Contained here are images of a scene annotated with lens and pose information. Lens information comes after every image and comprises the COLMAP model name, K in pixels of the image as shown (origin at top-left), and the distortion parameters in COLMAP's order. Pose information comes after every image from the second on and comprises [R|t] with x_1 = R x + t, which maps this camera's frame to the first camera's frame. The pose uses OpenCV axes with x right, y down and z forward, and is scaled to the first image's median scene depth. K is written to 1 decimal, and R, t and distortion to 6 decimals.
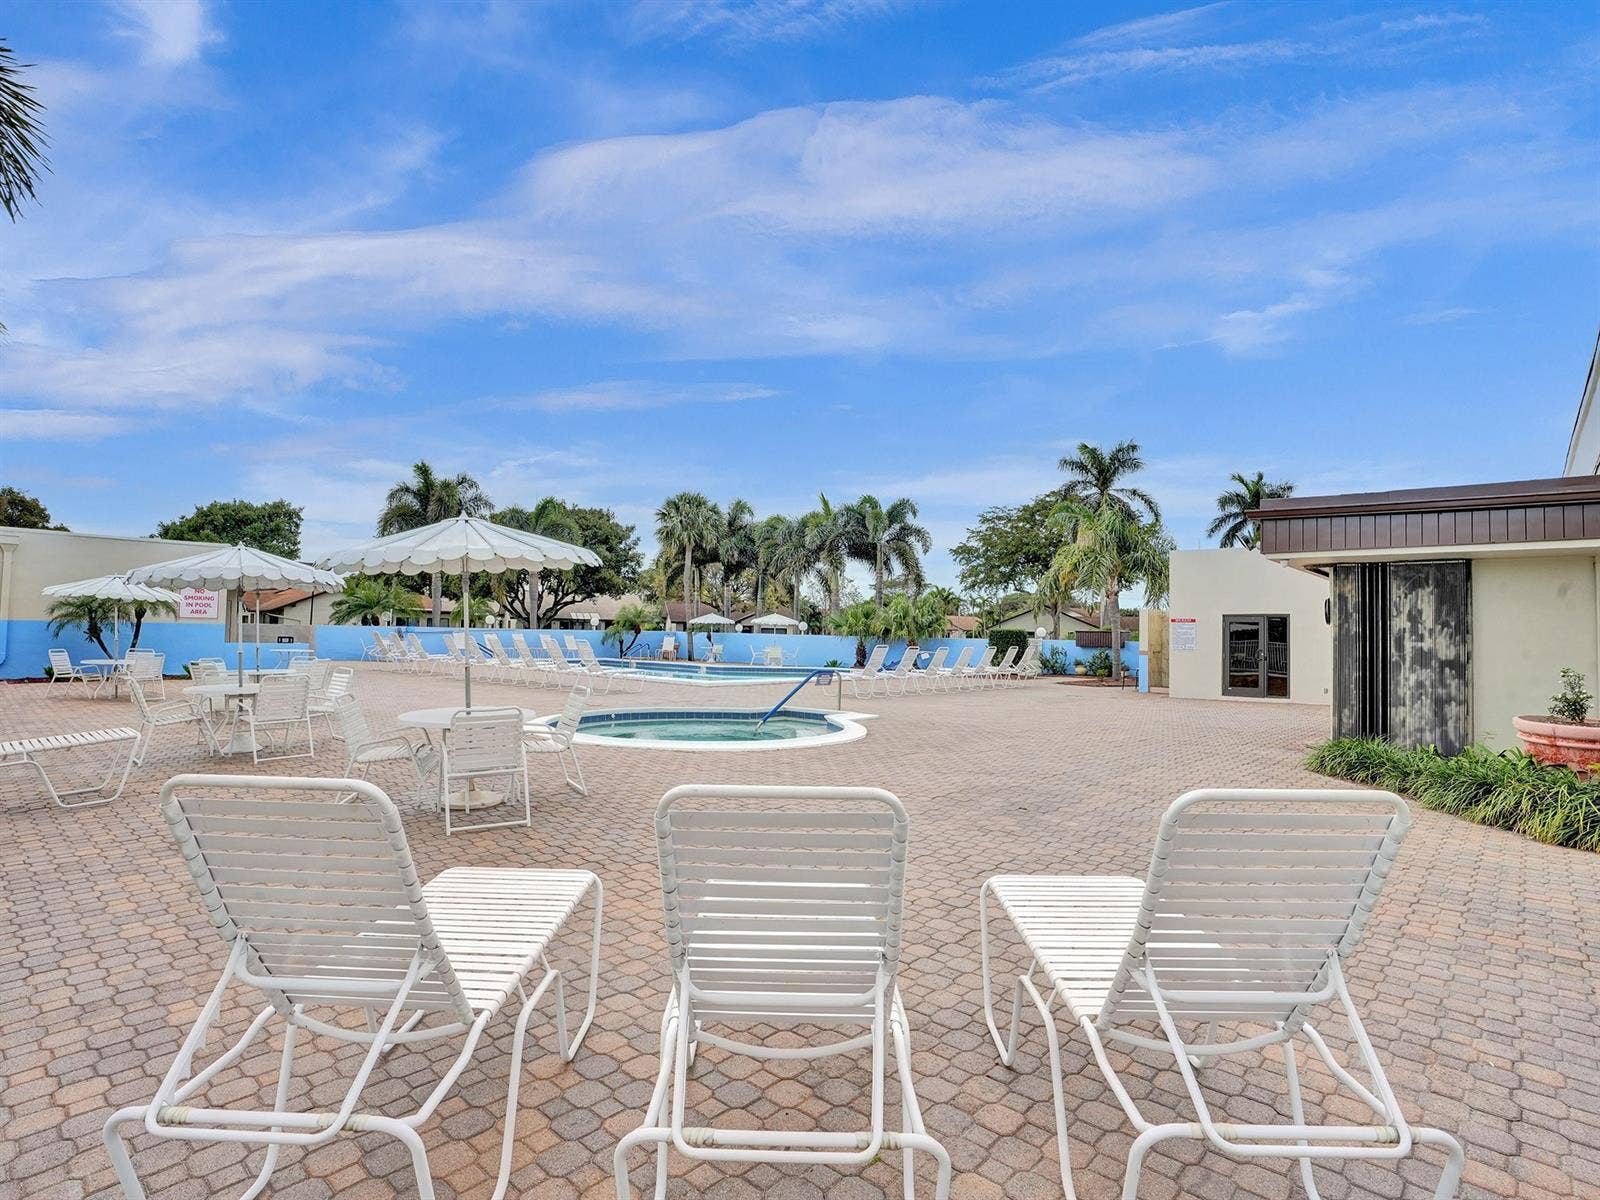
lens RADIAL K [[987.4, 0, 803.9], [0, 987.4, 588.1], [0, 0, 1]] dist [0.002704, -0.000292]
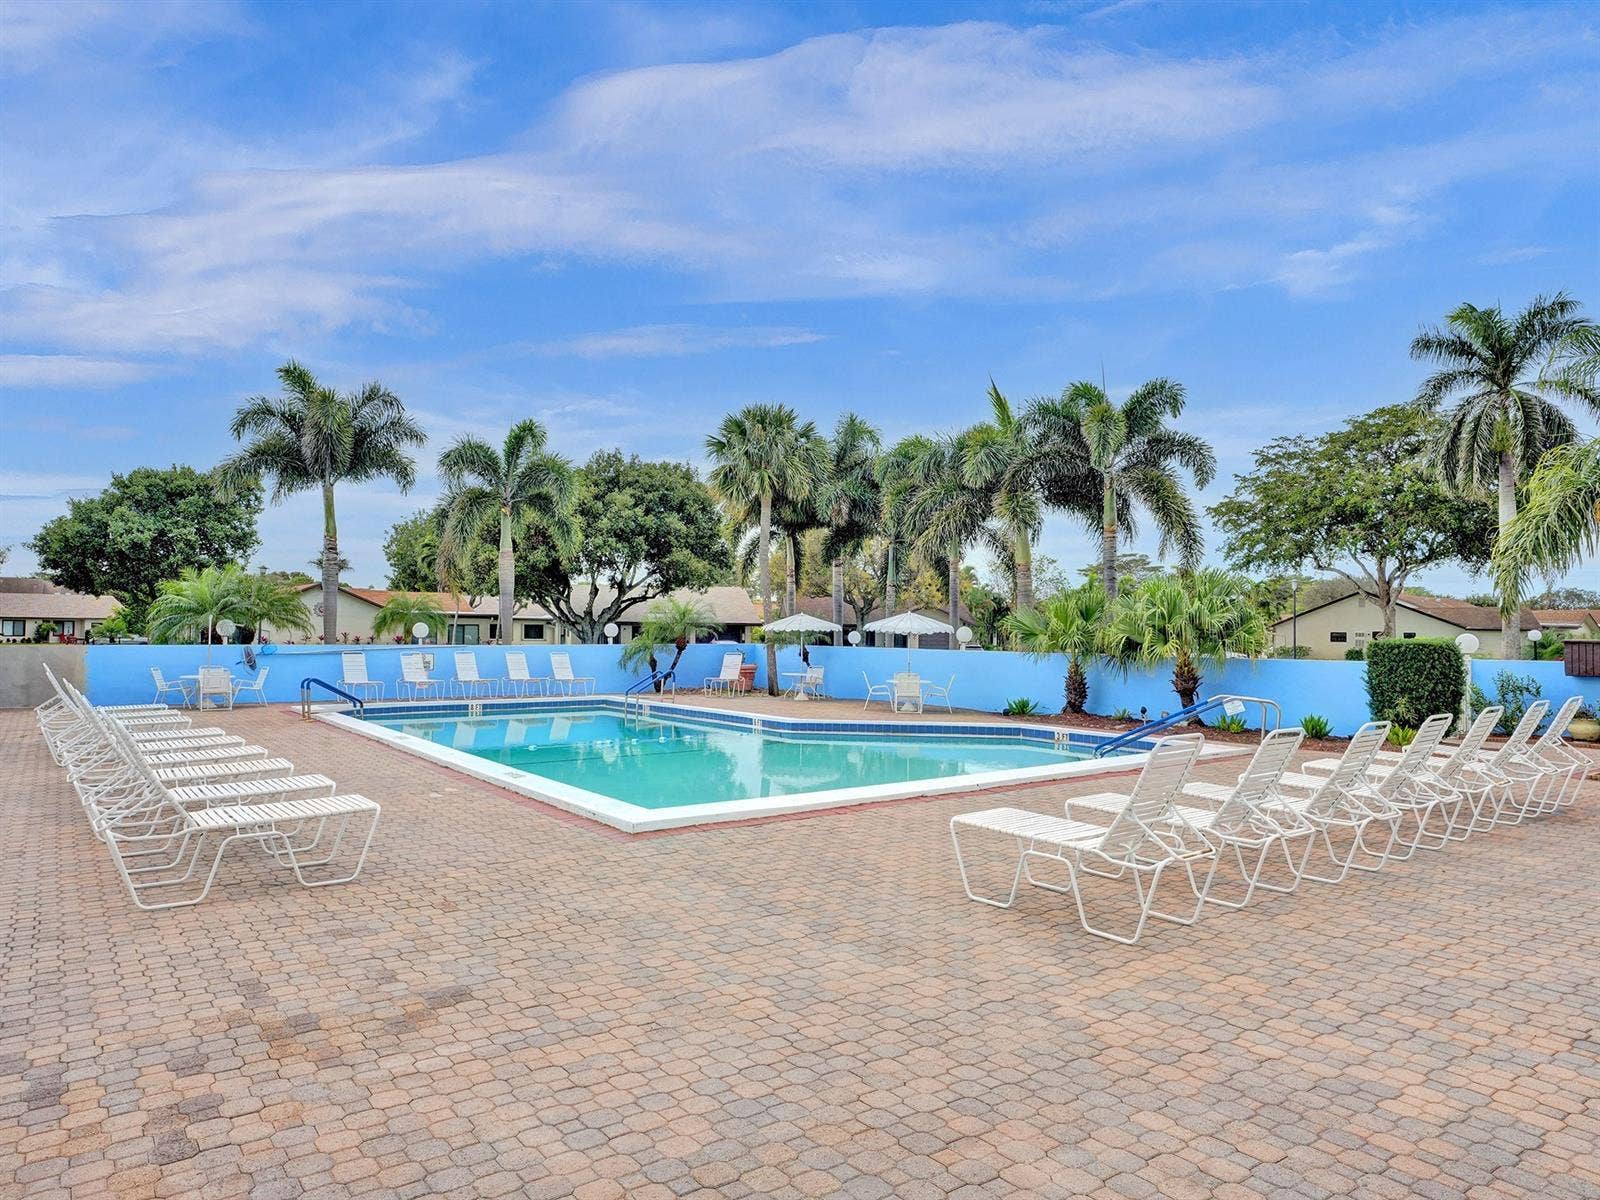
lens RADIAL K [[1125.4, 0, 800.0], [0, 1125.4, 600.0], [0, 0, 1]] dist [0.001221, 0.002191]
pose [[0.984840, -0.018124, -0.172514, 0.016674], [0.020891, 0.999680, 0.014233, 0.008441], [0.172201, -0.017621, 0.984904, 0.357420]]
